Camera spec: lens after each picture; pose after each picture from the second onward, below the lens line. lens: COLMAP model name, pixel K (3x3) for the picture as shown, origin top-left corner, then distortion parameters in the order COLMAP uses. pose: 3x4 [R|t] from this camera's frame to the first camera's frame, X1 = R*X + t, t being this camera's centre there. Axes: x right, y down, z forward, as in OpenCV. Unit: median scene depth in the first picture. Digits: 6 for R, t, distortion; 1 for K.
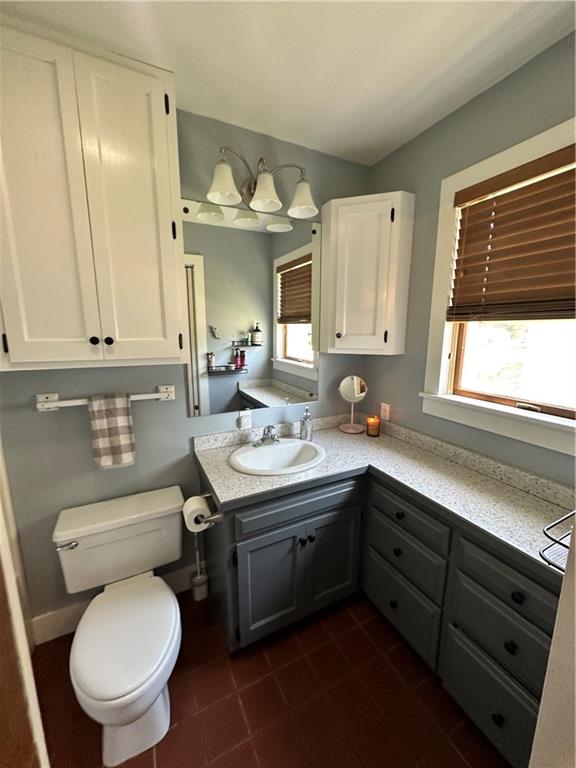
lens RADIAL K [[304.8, 0, 287.6], [0, 304.8, 384.3], [0, 0, 1]] dist [-0.003563, 0.000698]
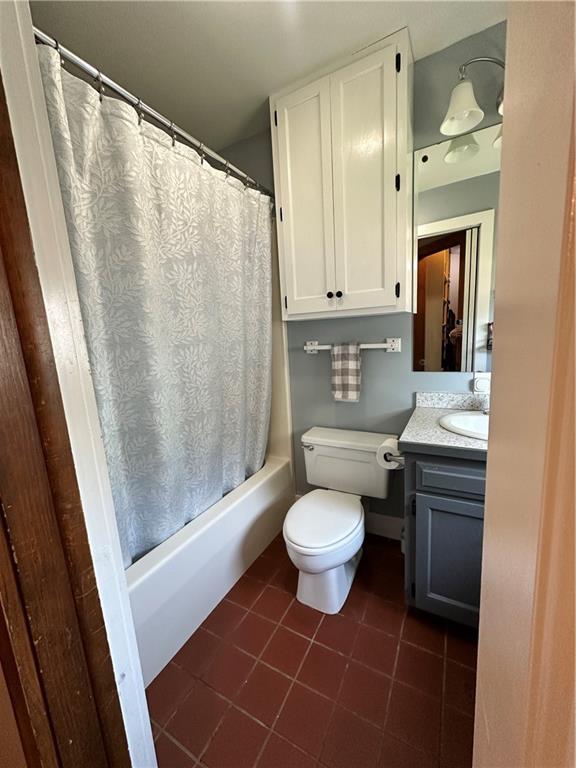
lens RADIAL K [[304.8, 0, 285.1], [0, 304.8, 385.0], [0, 0, 1]] dist [-0.003563, 0.000698]
pose [[0.551606, 0.103868, -0.827612, 0.332804], [-0.090906, 0.993792, 0.064134, 0.150877], [0.829136, 0.039858, 0.557624, 0.102783]]
